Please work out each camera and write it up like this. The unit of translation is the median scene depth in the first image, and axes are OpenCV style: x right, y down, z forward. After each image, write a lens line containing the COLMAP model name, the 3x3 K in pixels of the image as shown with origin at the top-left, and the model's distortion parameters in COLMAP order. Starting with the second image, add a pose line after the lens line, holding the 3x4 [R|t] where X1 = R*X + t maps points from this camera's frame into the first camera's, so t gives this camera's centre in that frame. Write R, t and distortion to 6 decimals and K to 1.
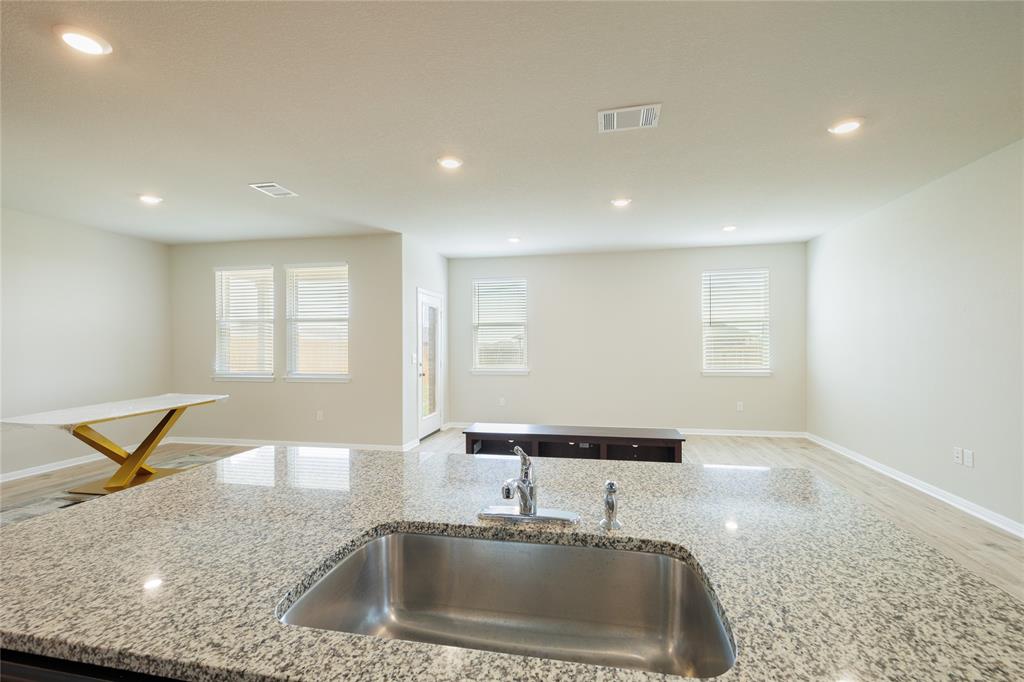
lens RADIAL K [[427.8, 0, 516.5], [0, 427.8, 324.5], [0, 0, 1]] dist [-0.001176, 0.052517]
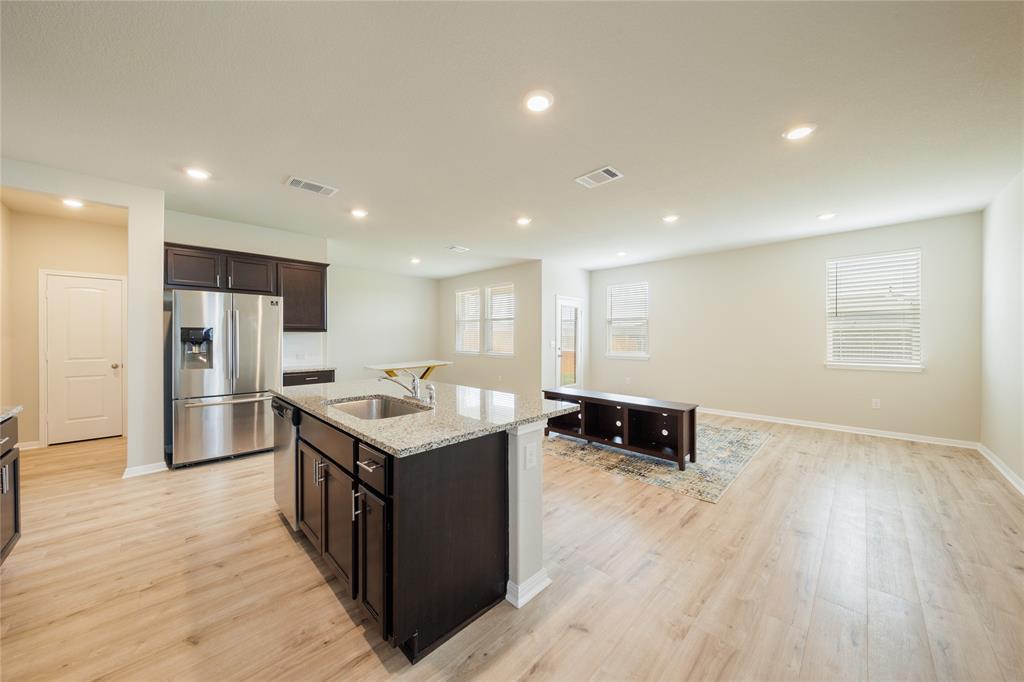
lens RADIAL K [[354.7, 0, 510.3], [0, 354.7, 336.8], [0, 0, 1]] dist [0.012940, -0.000001]
pose [[0.825044, 0.008168, -0.565010, 0.323643], [0.017560, 0.999042, 0.040084, 0.002754], [0.564796, -0.042993, 0.824110, -0.074384]]
